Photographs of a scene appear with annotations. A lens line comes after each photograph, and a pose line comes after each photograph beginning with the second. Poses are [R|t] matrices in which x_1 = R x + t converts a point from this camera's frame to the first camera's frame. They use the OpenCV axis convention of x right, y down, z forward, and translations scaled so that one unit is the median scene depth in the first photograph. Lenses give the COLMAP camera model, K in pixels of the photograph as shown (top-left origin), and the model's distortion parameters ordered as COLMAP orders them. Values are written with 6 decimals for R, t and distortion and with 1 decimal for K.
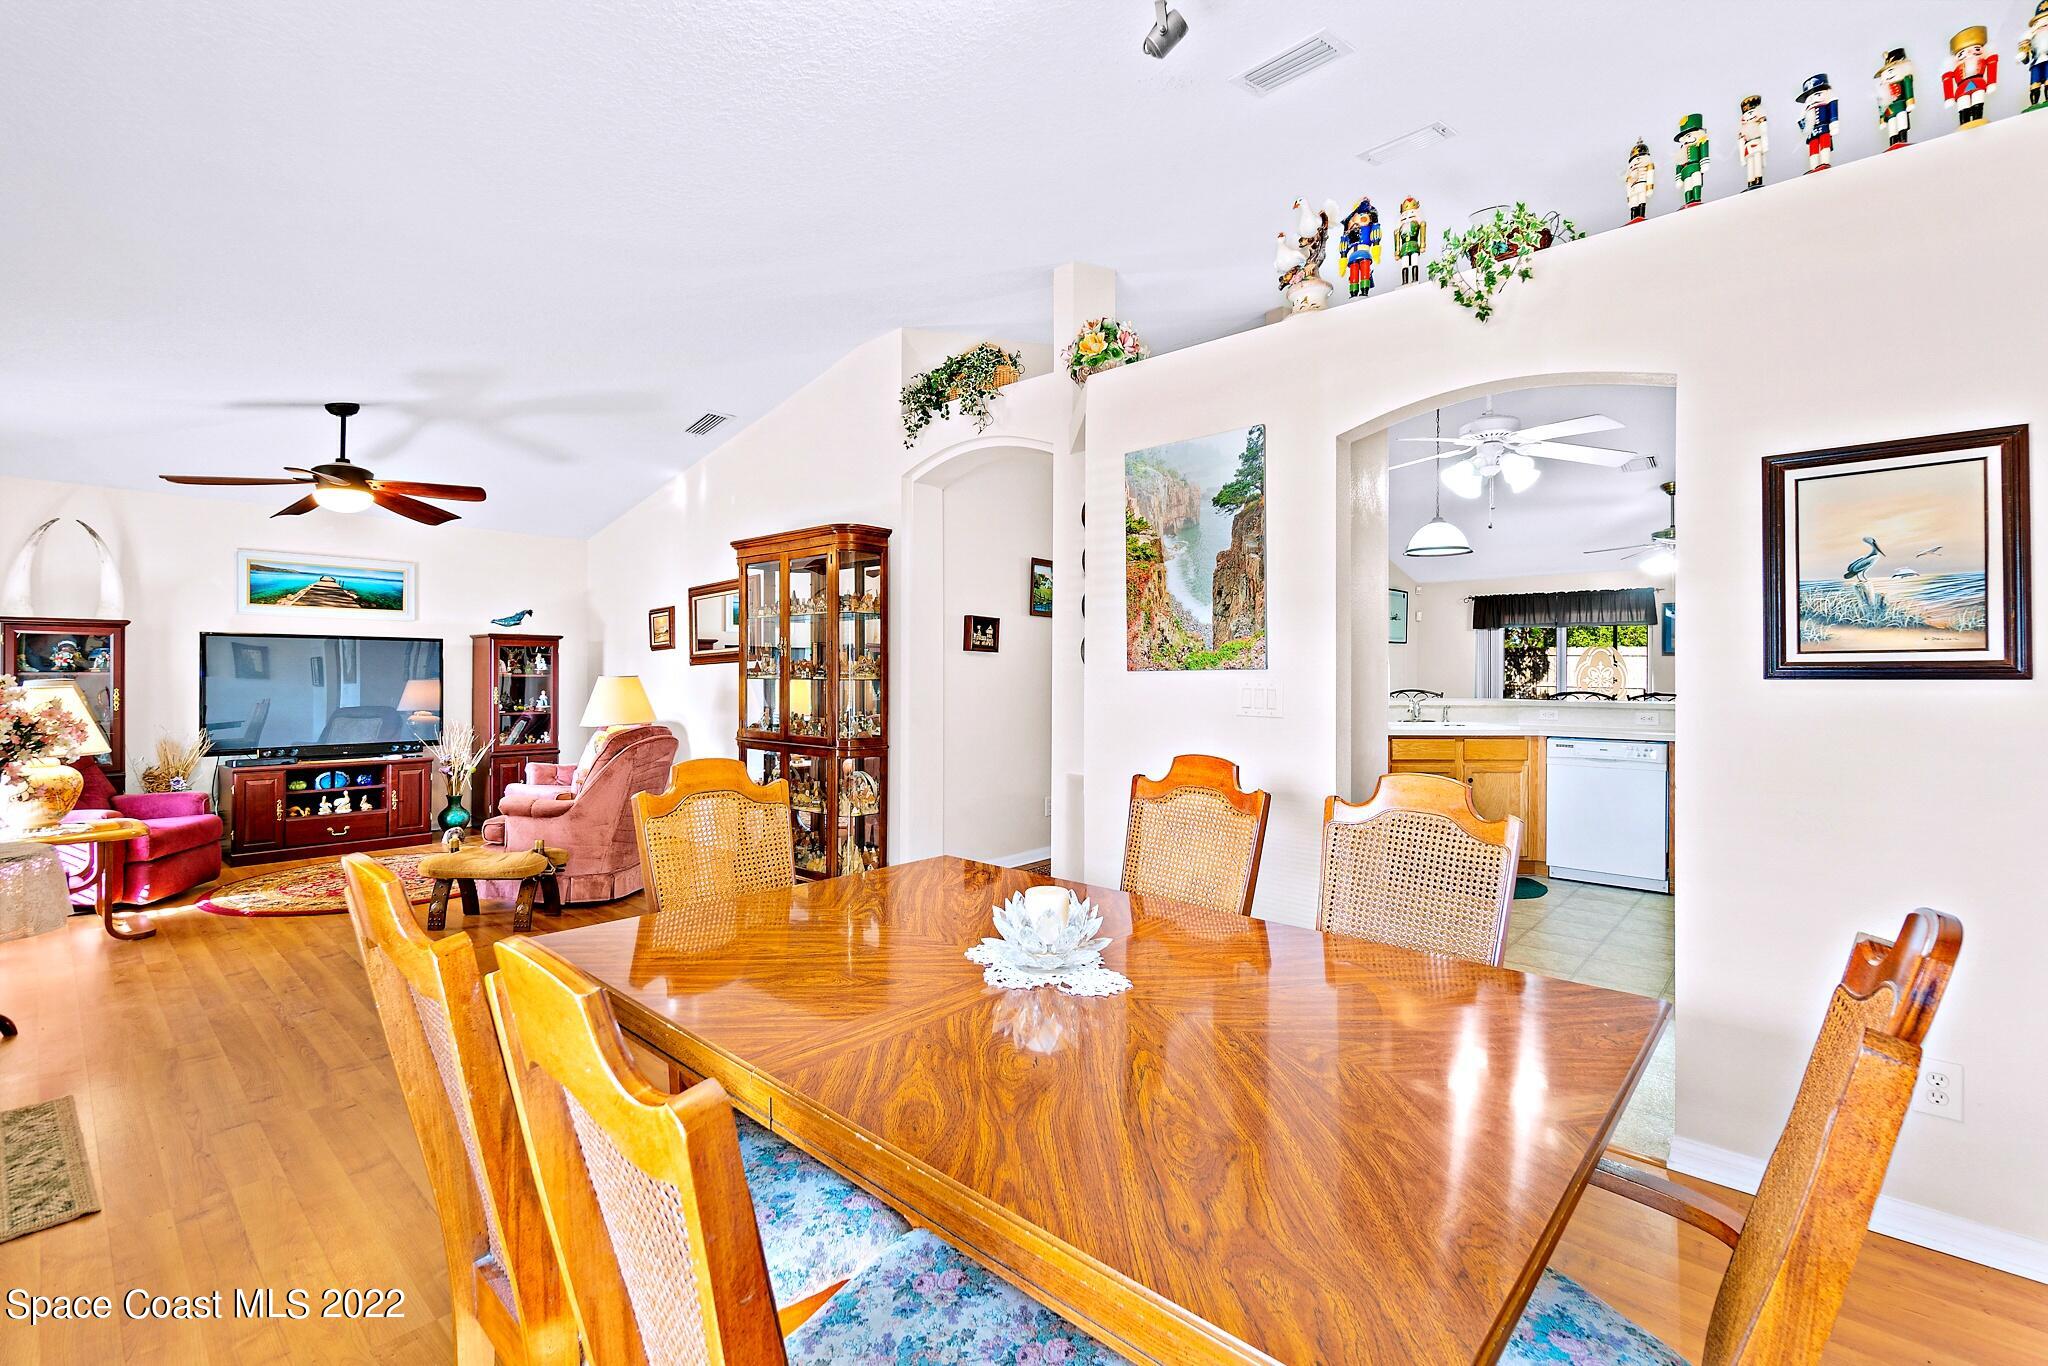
lens RADIAL K [[902.2, 0, 1025.4], [0, 902.2, 671.0], [0, 0, 1]] dist [-0.000362, -0.001053]
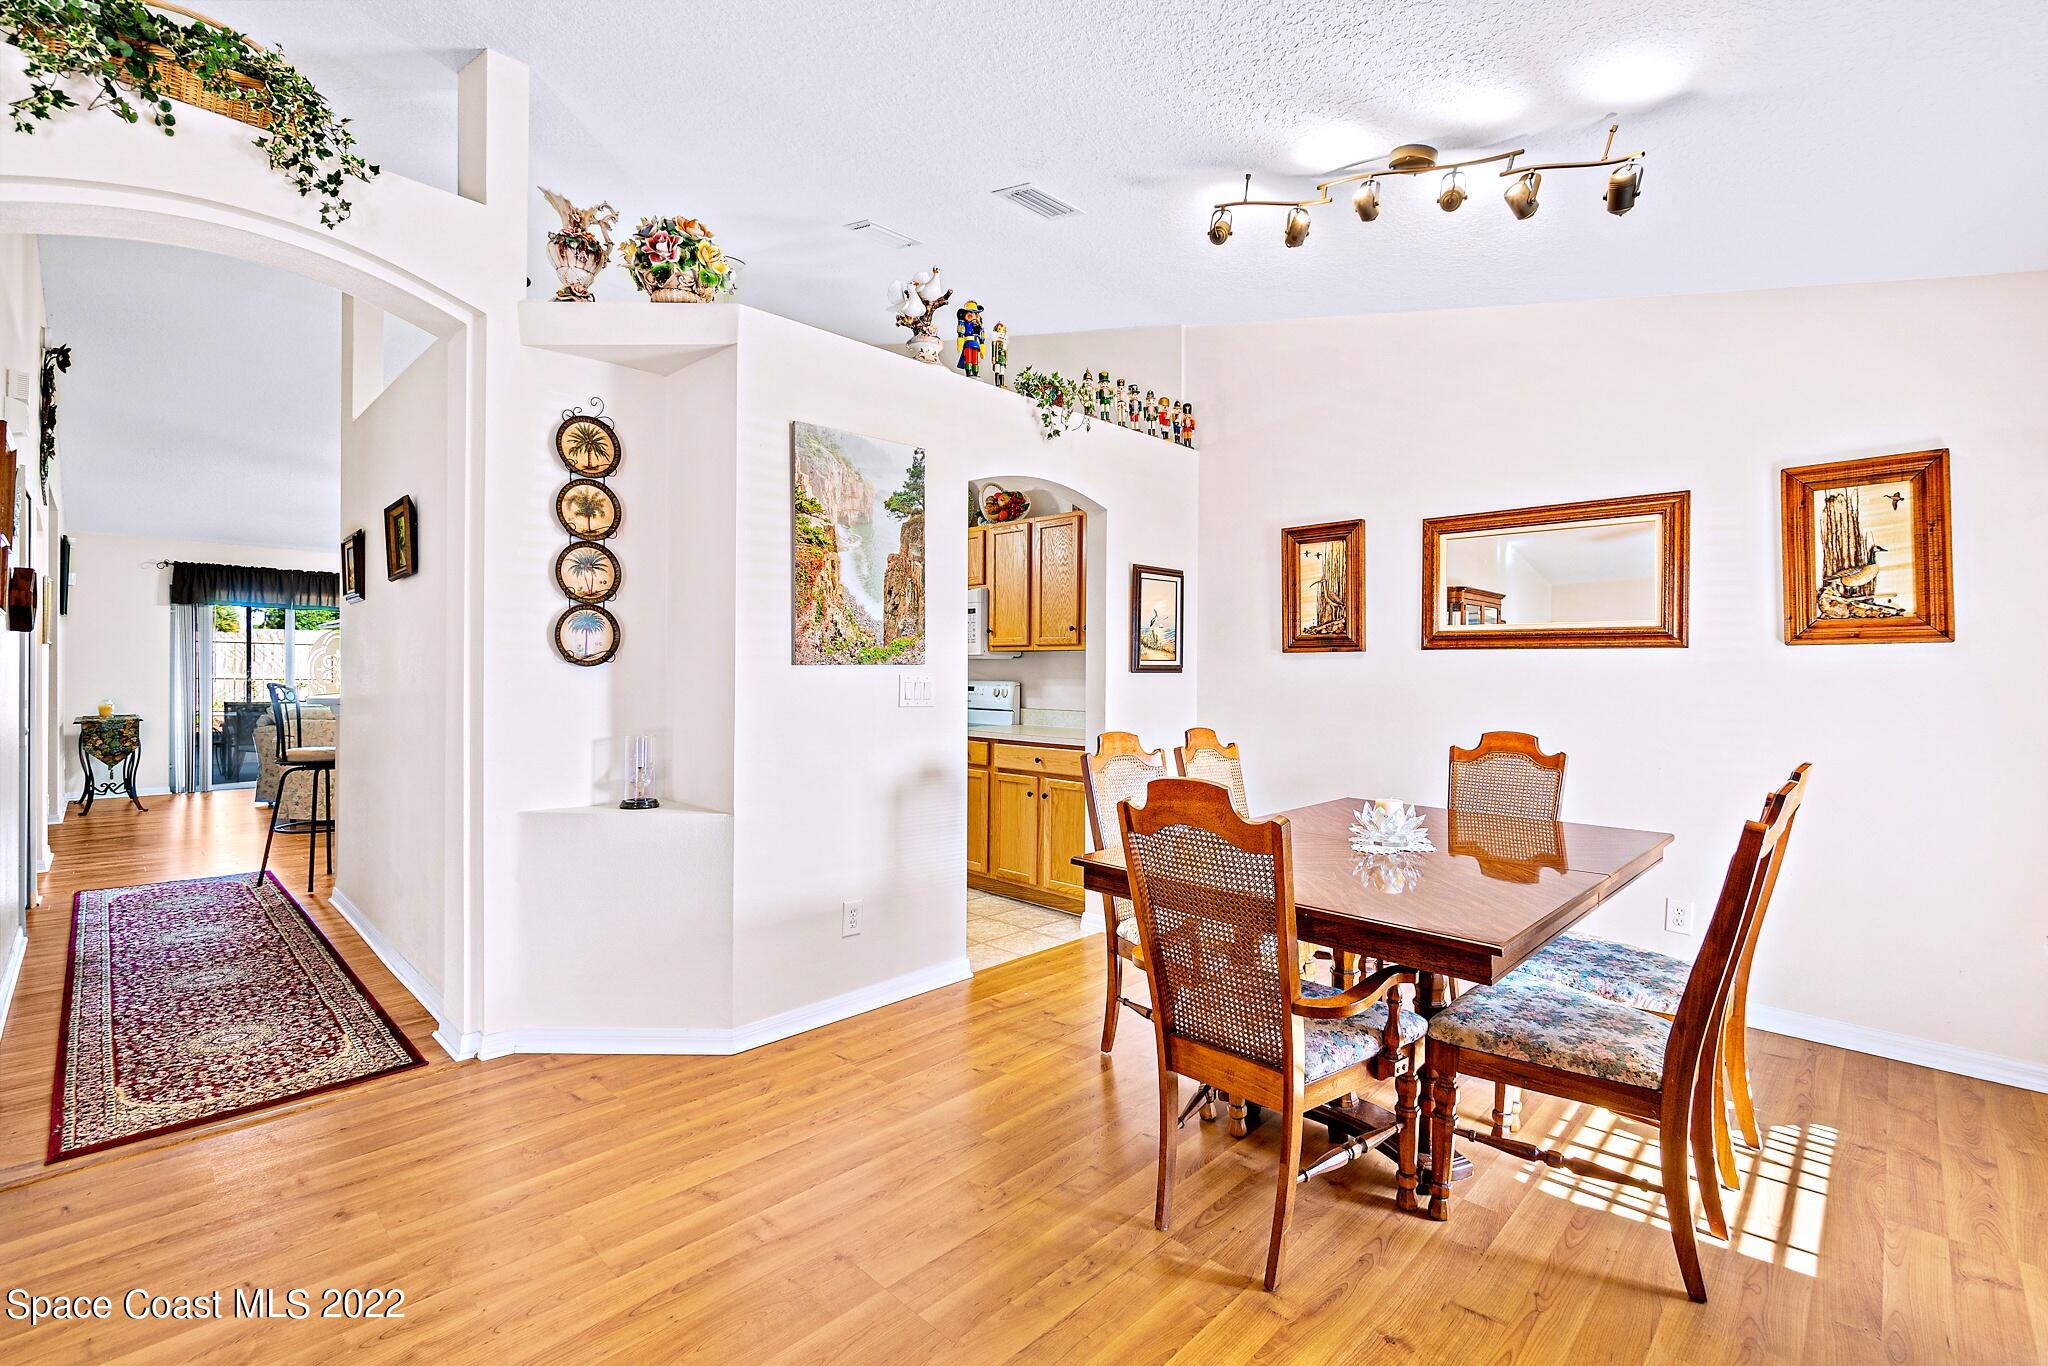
lens RADIAL K [[902.2, 0, 1009.0], [0, 902.2, 669.1], [0, 0, 1]] dist [-0.000362, -0.001053]
pose [[0.044010, -0.001186, 0.999030, -0.490924], [-0.011609, 0.999931, 0.001698, 0.000079], [-0.998964, -0.011673, 0.043994, 0.476328]]
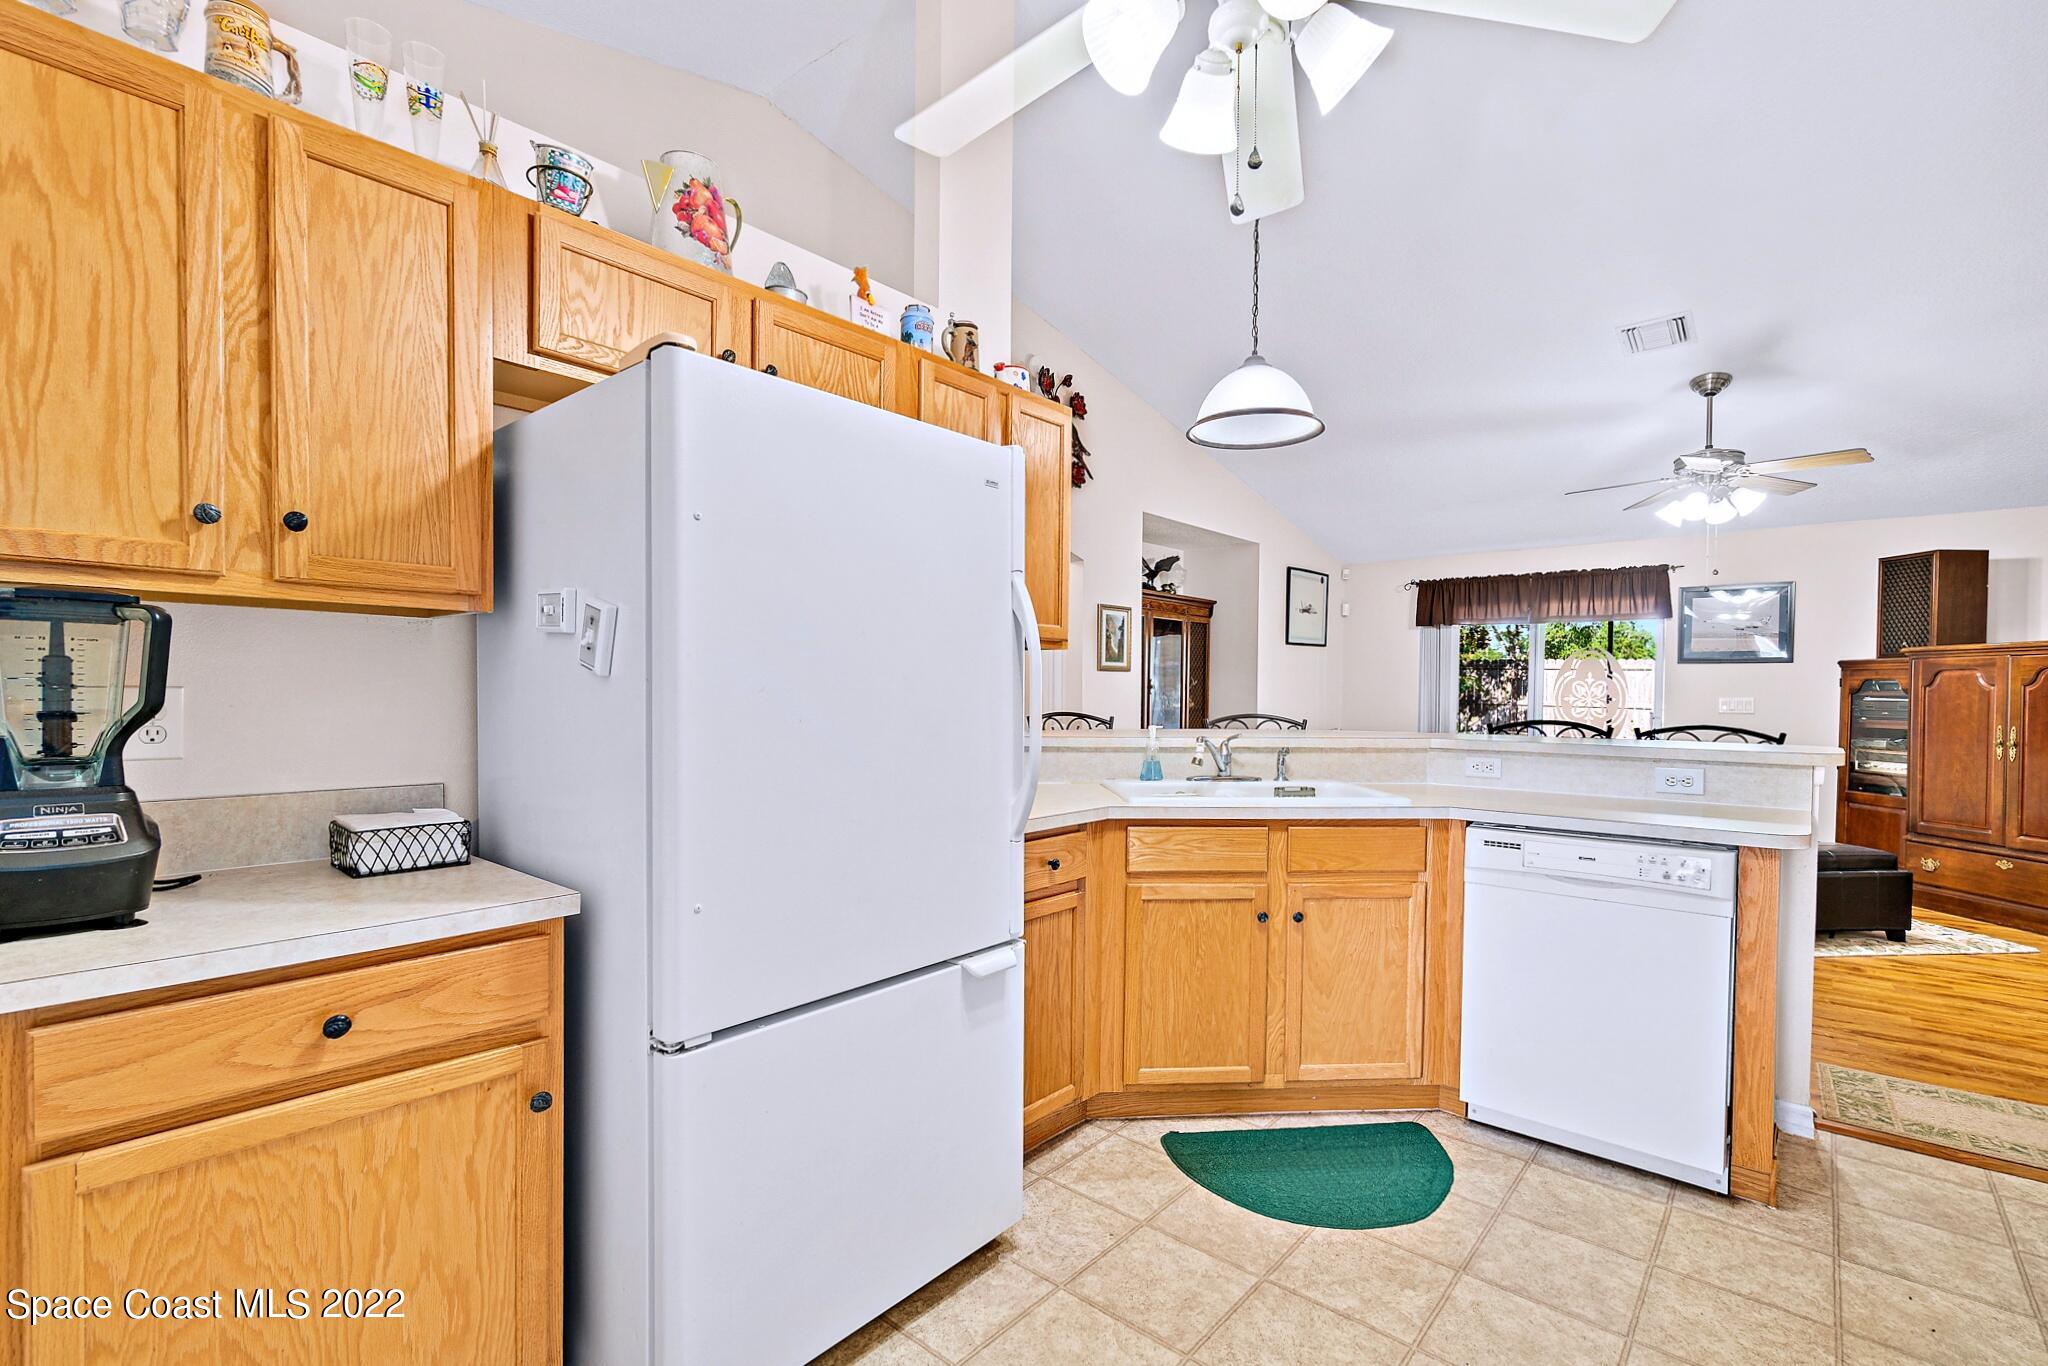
lens RADIAL K [[902.2, 0, 1051.1], [0, 902.2, 695.0], [0, 0, 1]] dist [-0.000362, -0.001053]
pose [[0.999615, 0.009399, 0.026097, 0.369835], [-0.009675, 0.999898, 0.010473, 0.005863], [-0.025995, -0.010722, 0.999605, 0.571398]]
